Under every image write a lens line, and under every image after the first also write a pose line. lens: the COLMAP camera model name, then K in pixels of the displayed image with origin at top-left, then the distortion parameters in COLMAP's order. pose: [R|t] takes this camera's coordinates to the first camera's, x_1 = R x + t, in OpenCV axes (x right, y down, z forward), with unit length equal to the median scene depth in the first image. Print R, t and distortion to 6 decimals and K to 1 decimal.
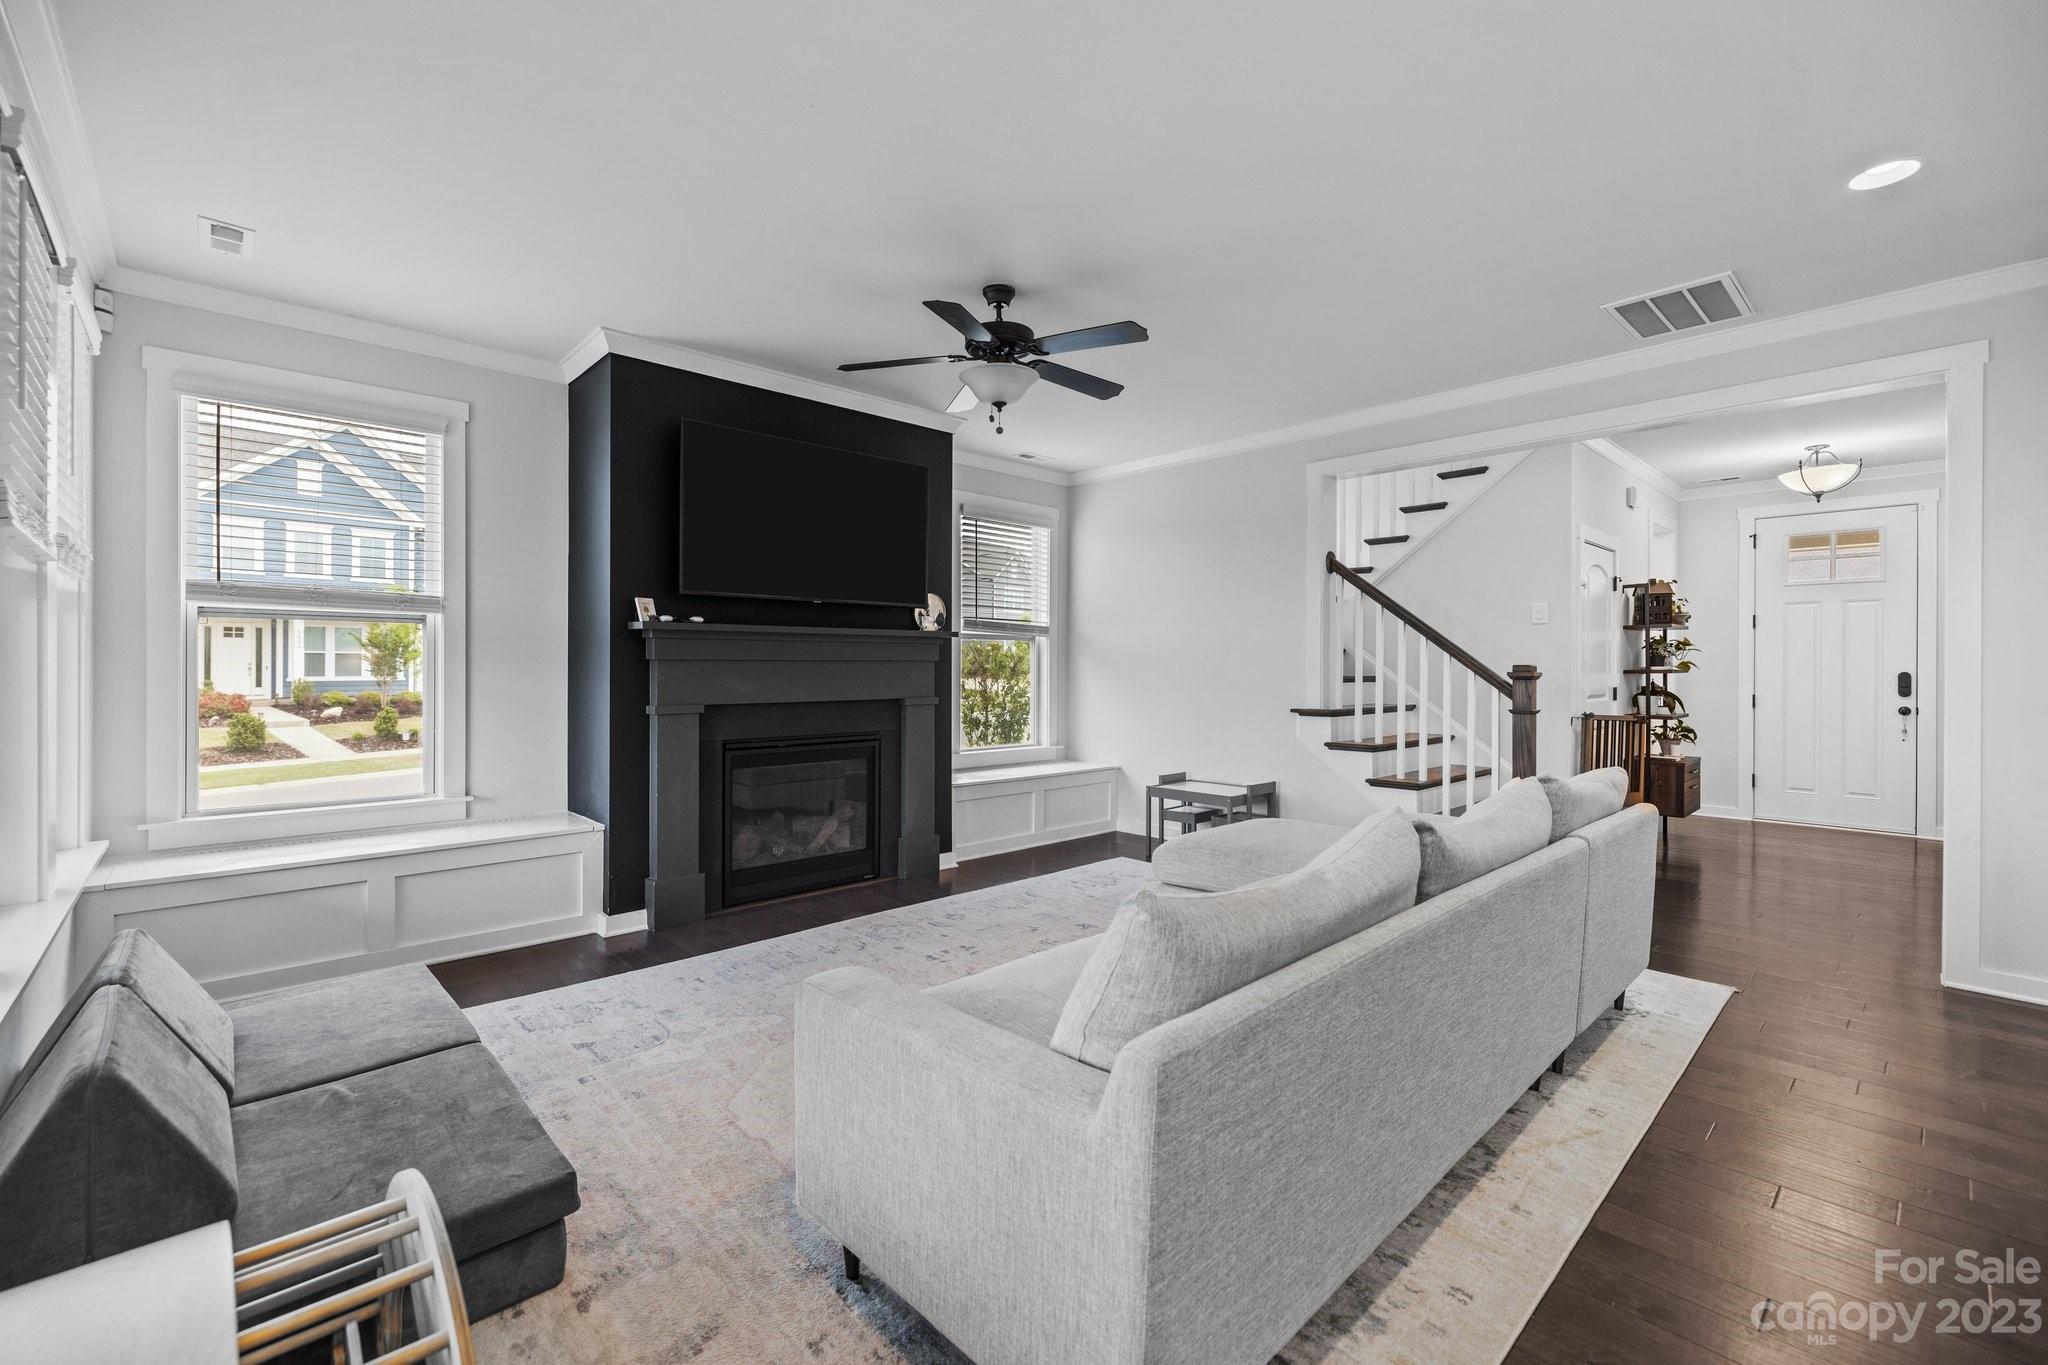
lens RADIAL K [[855.4, 0, 1005.8], [0, 855.4, 665.7], [0, 0, 1]] dist [0.002006, -0.006942]
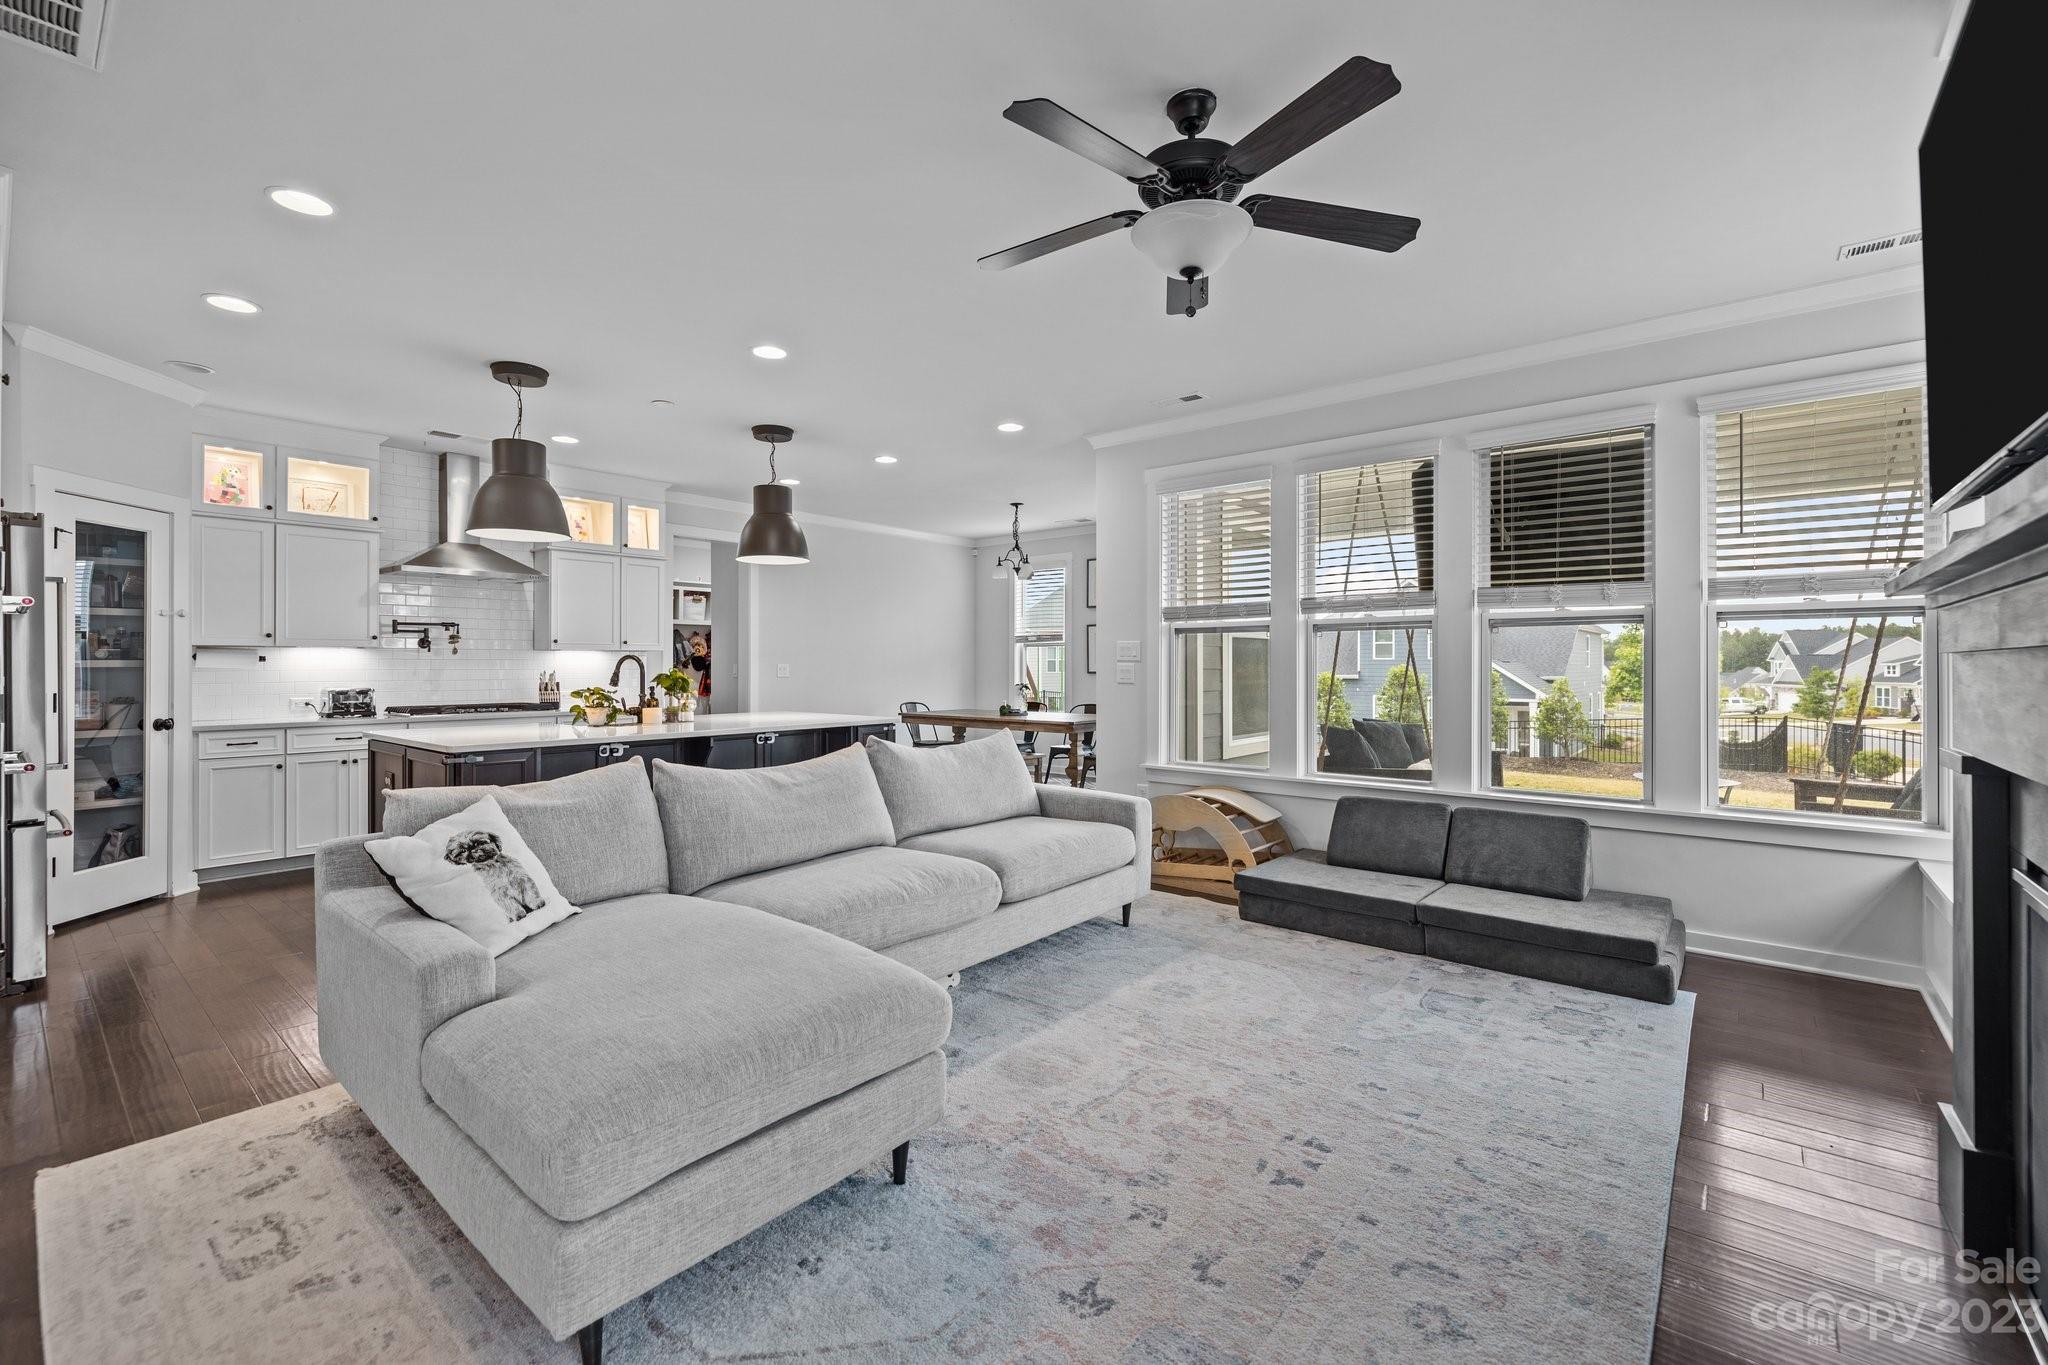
lens RADIAL K [[865.5, 0, 1017.7], [0, 865.5, 668.8], [0, 0, 1]] dist [-0.000598, -0.000181]
pose [[-0.991181, -0.002087, -0.132500, 0.161317], [-0.002453, 0.999994, 0.002603, 0.002422], [0.132494, 0.002905, -0.991180, 1.243718]]
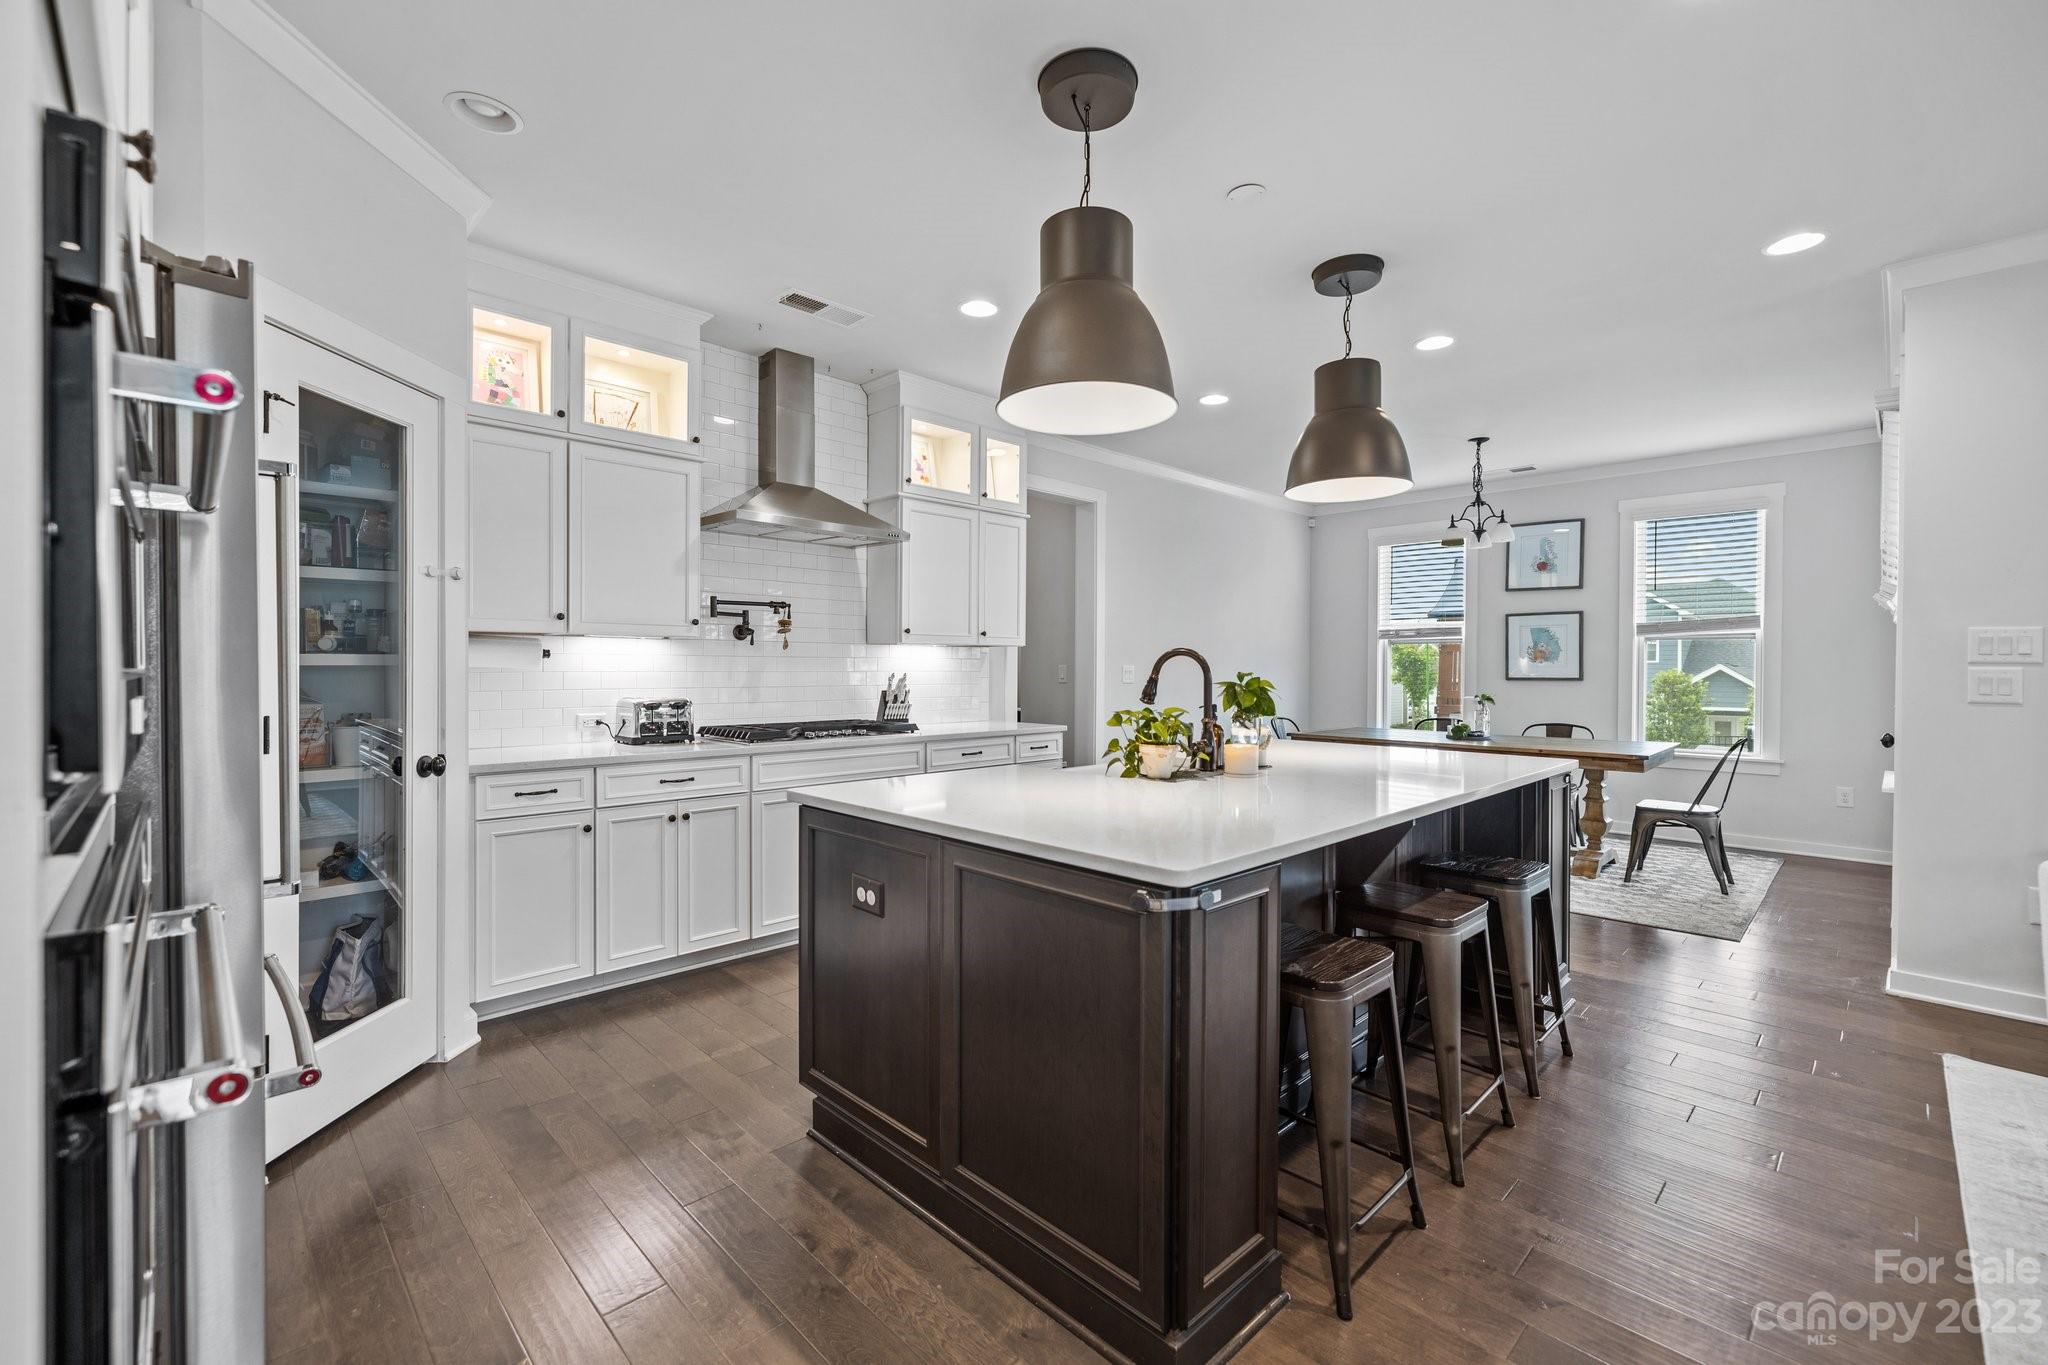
lens RADIAL K [[860.2, 0, 1012.5], [0, 860.2, 681.2], [0, 0, 1]] dist [0.002324, 0.000559]
pose [[-0.999648, -0.008122, -0.025276, 0.640226], [-0.008523, 0.999839, 0.015781, 0.003229], [0.025144, 0.015990, -0.999556, 0.698705]]
